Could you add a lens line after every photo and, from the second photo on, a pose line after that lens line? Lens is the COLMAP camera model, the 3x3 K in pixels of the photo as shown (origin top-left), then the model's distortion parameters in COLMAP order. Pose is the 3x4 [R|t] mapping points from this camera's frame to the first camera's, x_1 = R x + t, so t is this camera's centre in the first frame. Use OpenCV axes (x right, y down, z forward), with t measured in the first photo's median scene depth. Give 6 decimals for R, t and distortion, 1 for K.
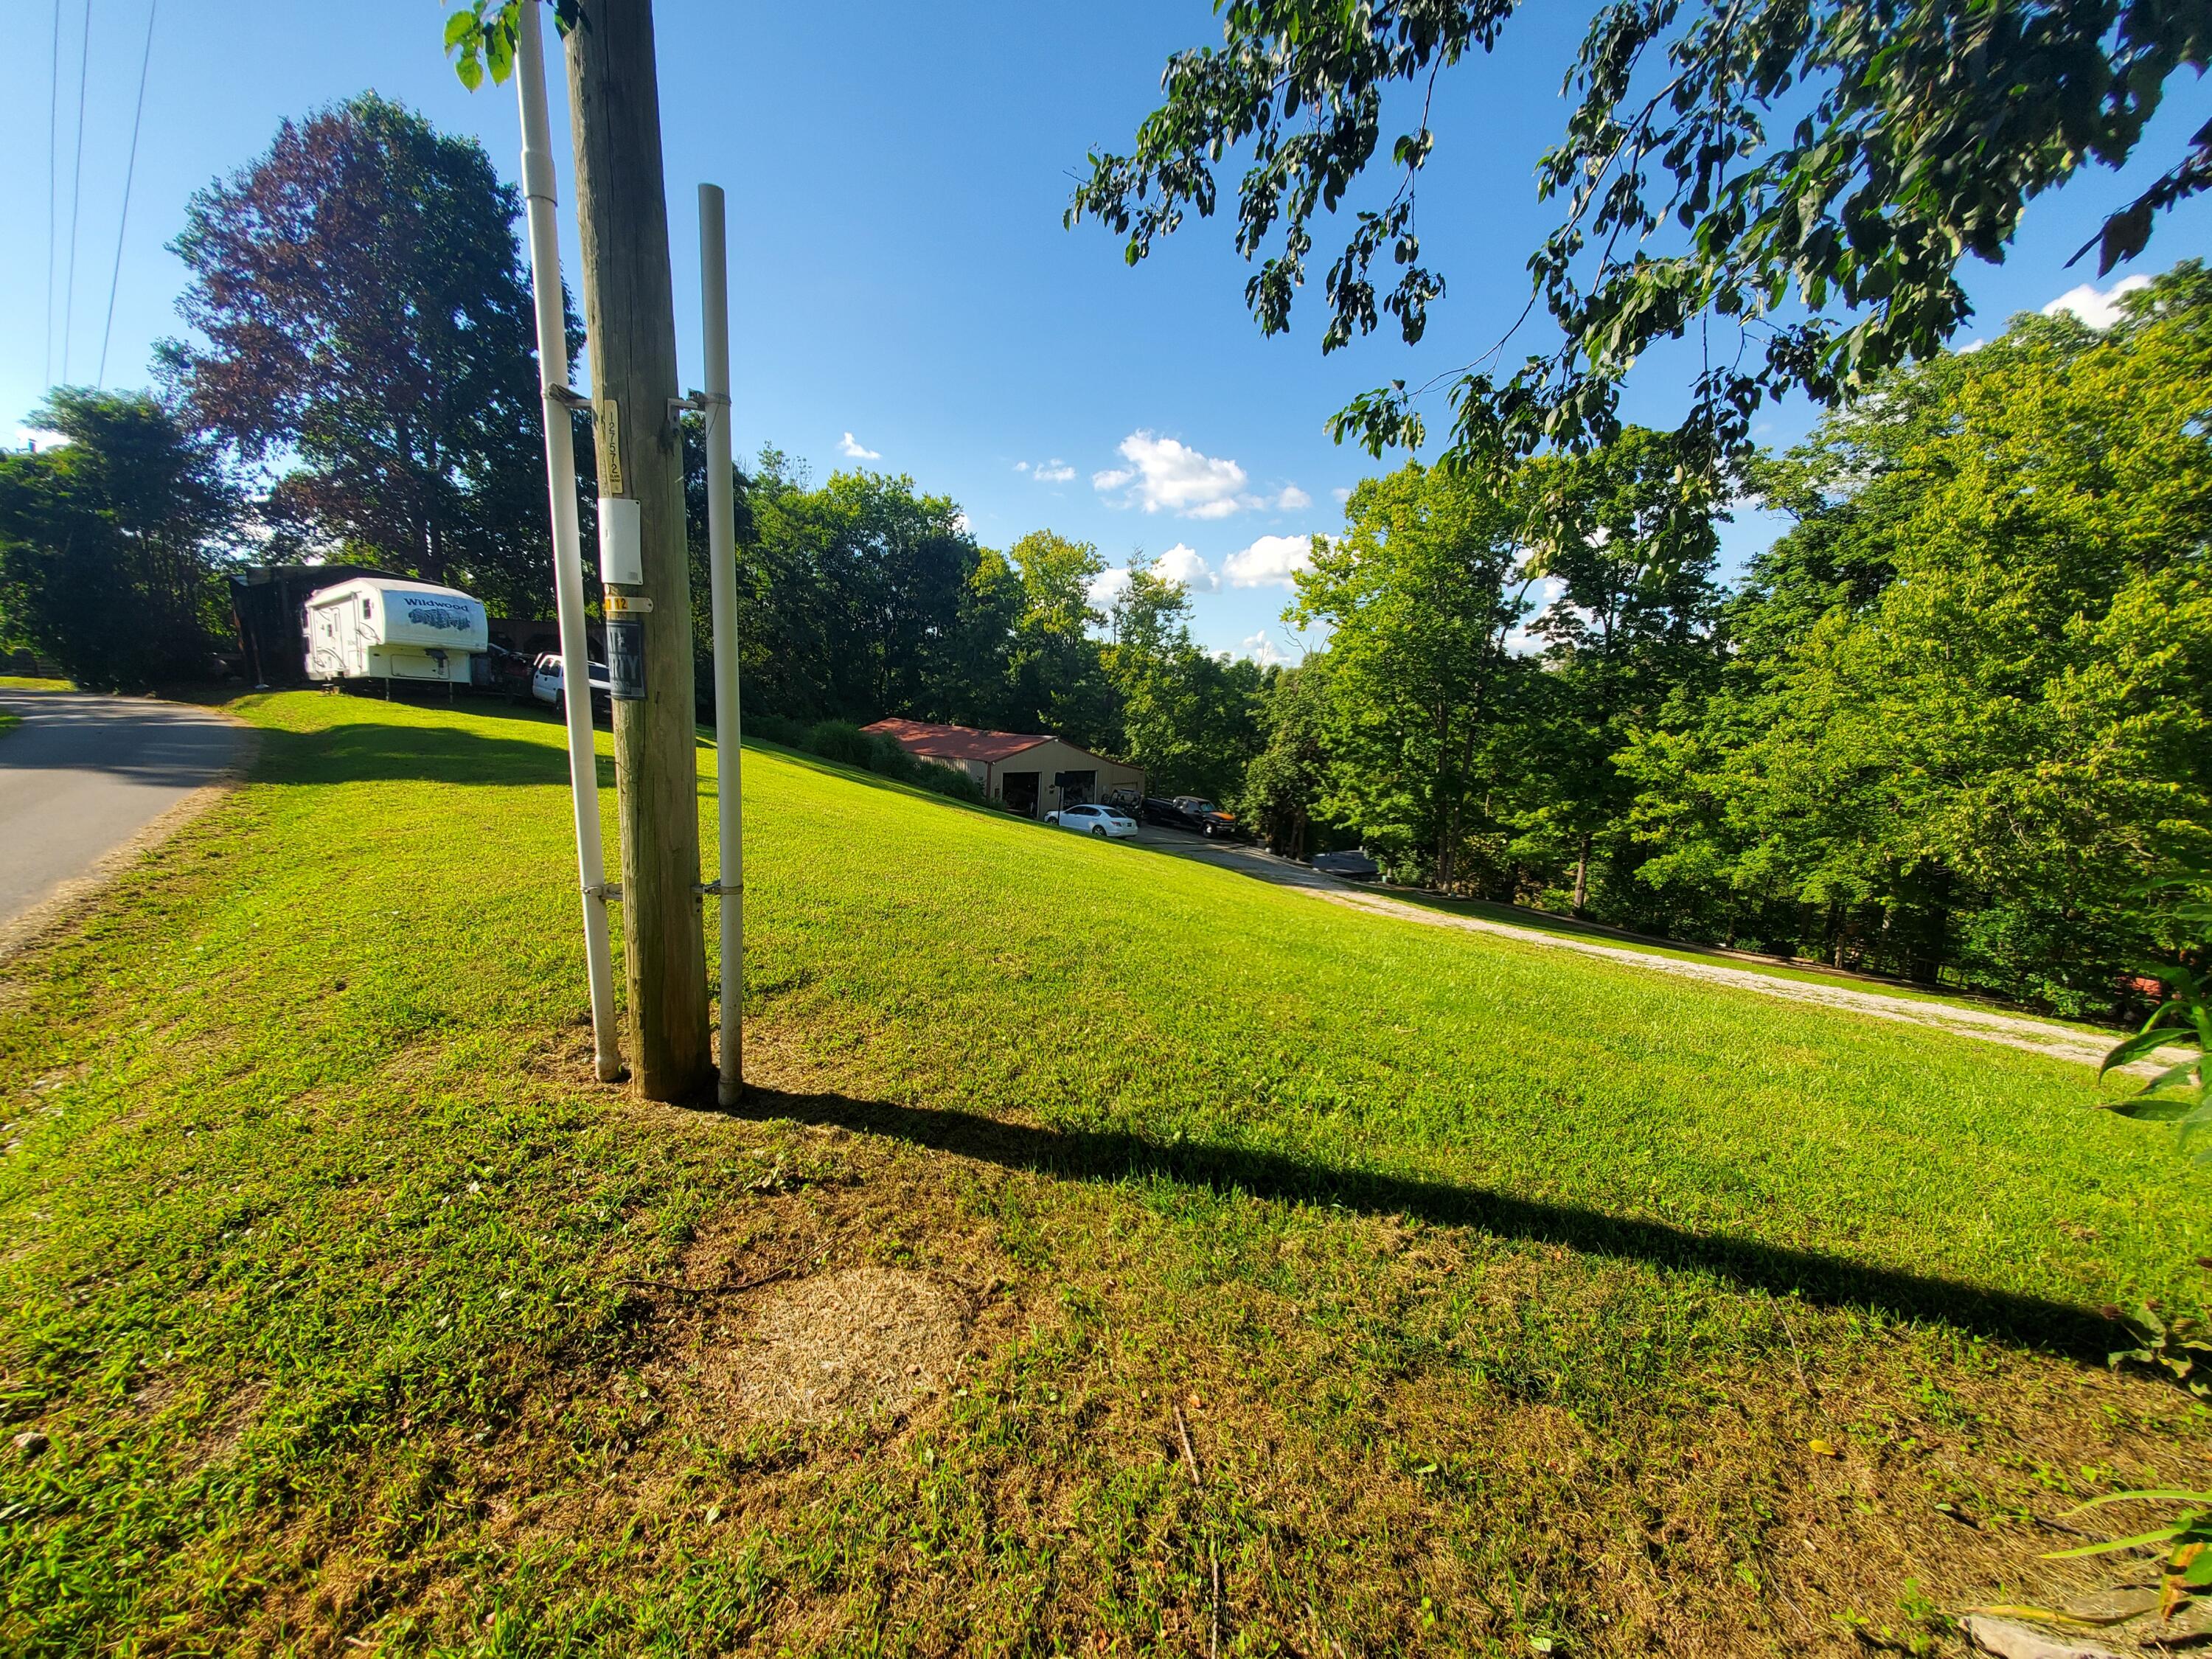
lens RADIAL K [[883.4, 0, 1106.0], [0, 883.4, 829.5], [0, 0, 1]] dist [-0.000060, 0.000154]
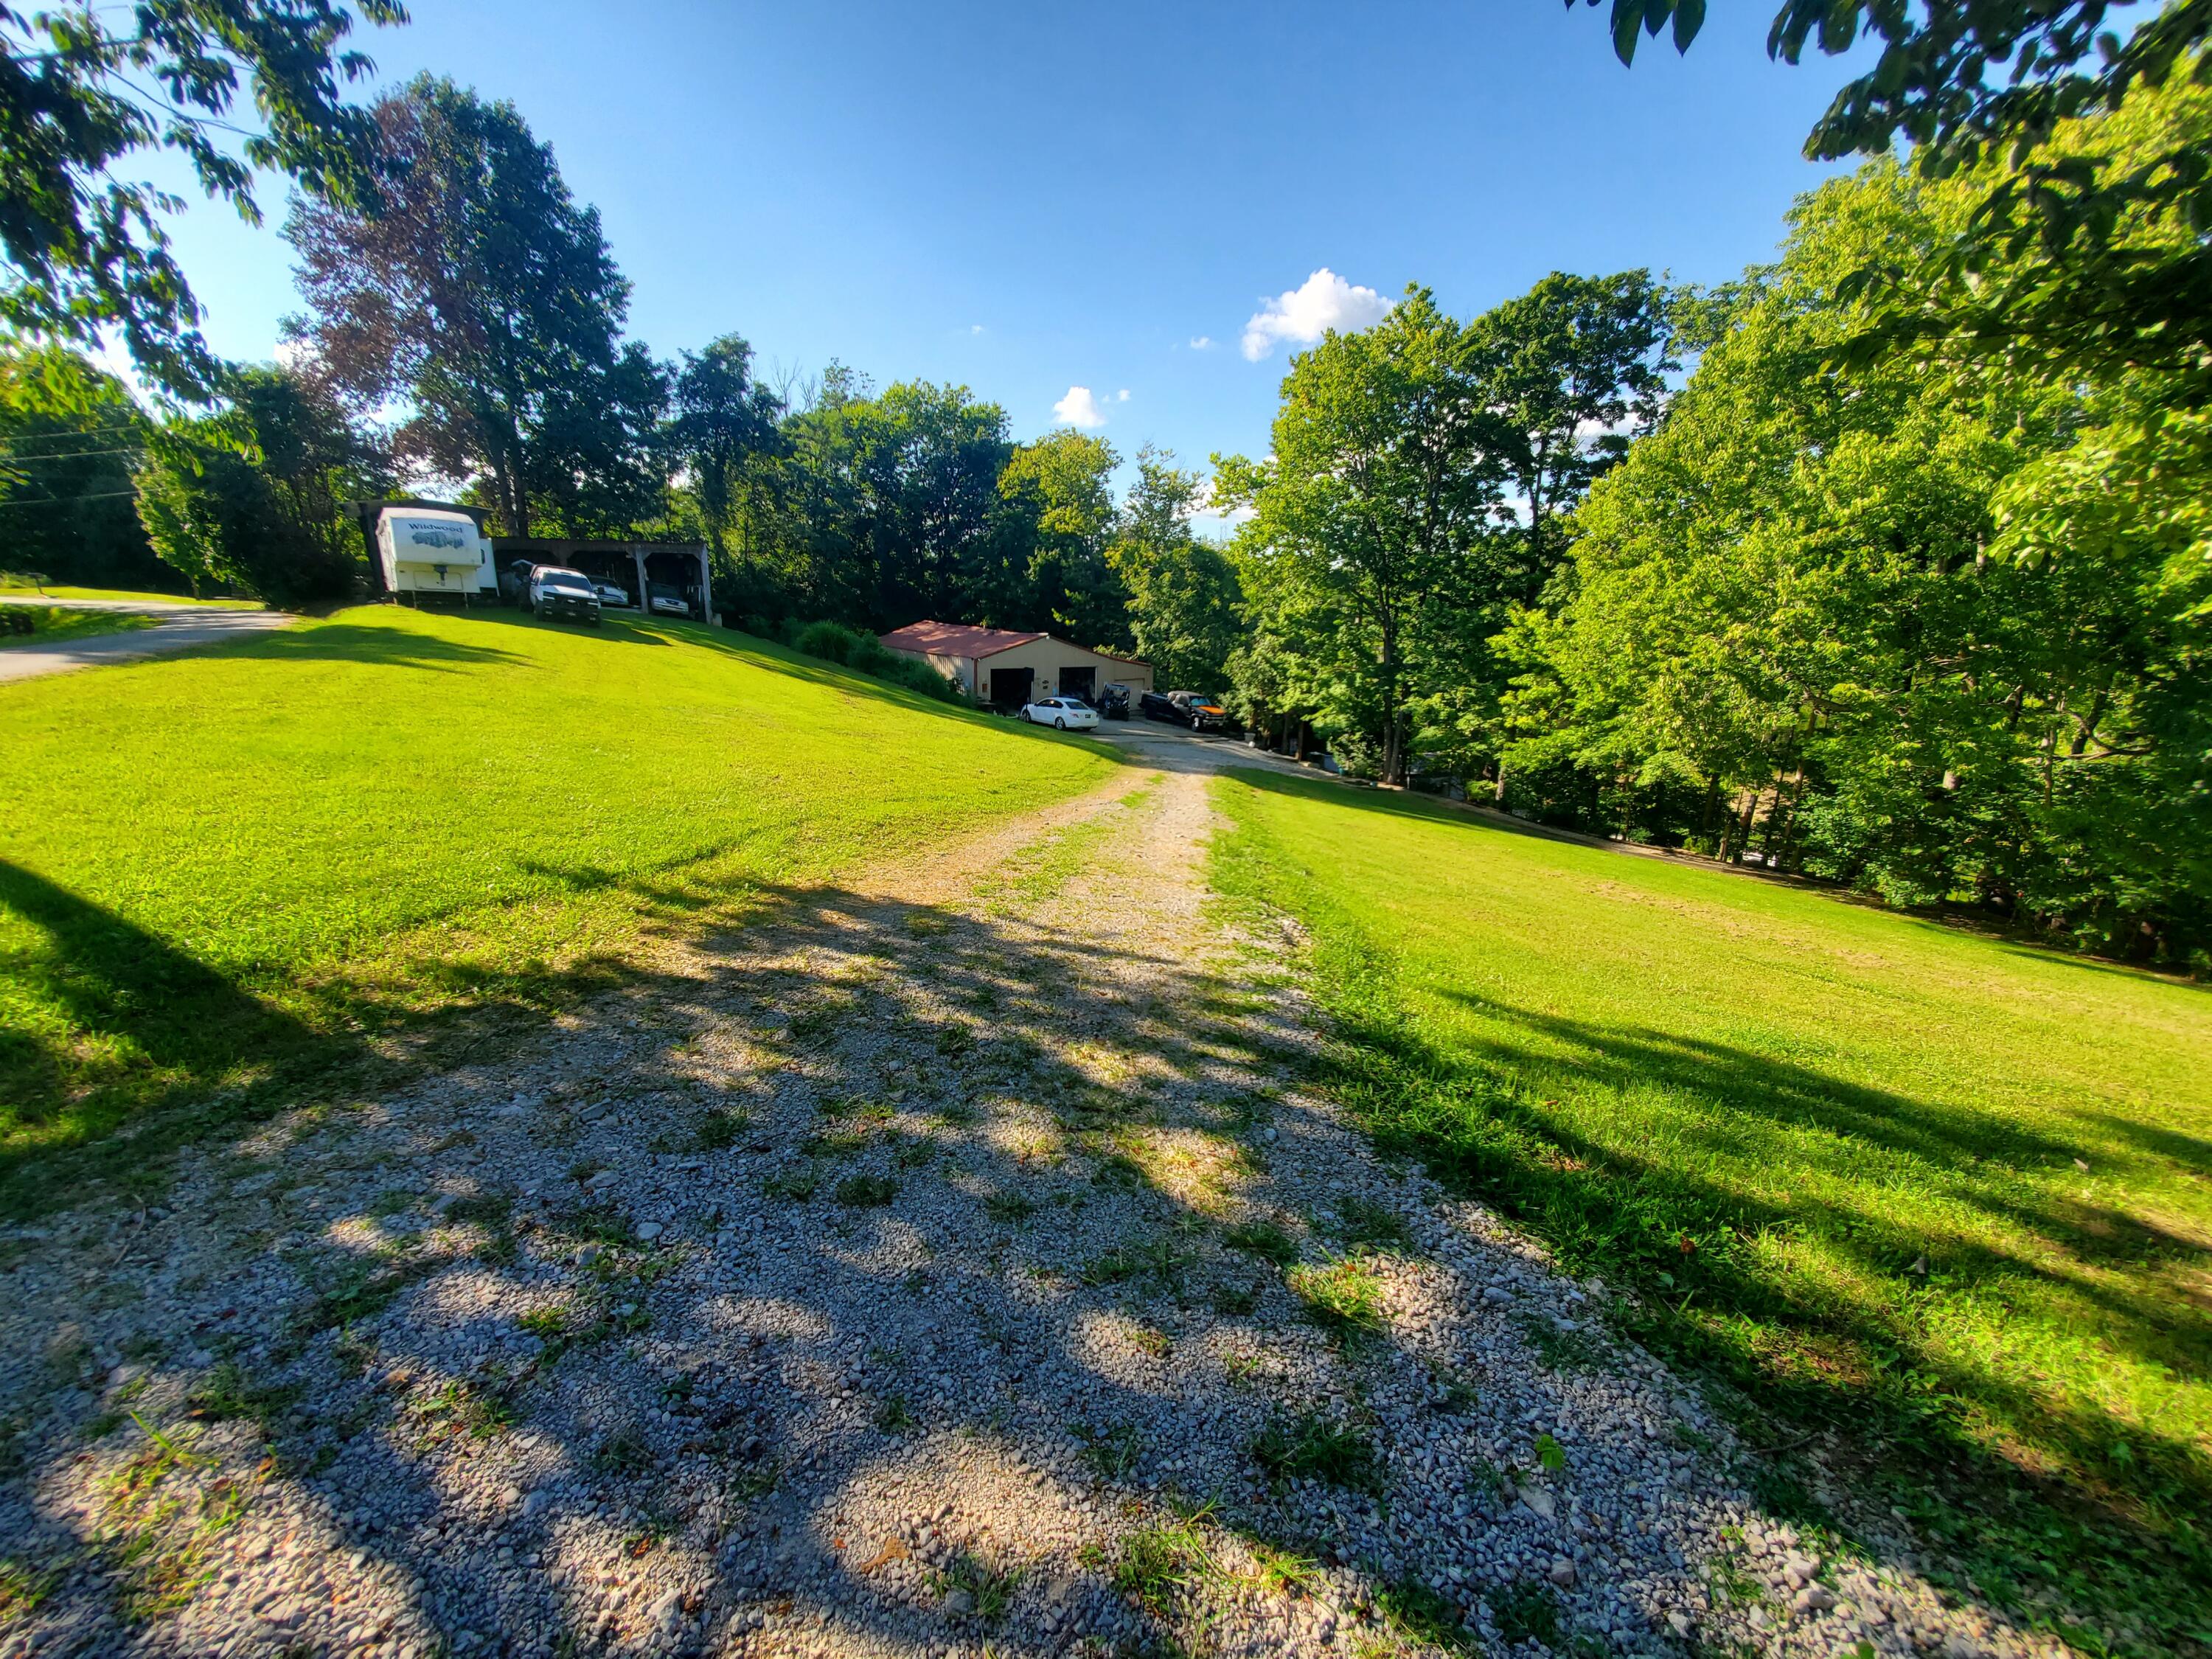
lens RADIAL K [[889.5, 0, 1106.0], [0, 889.5, 829.5], [0, 0, 1]] dist [0.000512, -0.000026]
pose [[0.980293, 0.023111, -0.196191, 0.220831], [-0.003417, 0.994968, 0.100136, 0.018936], [0.197518, -0.097492, 0.975439, -0.030787]]
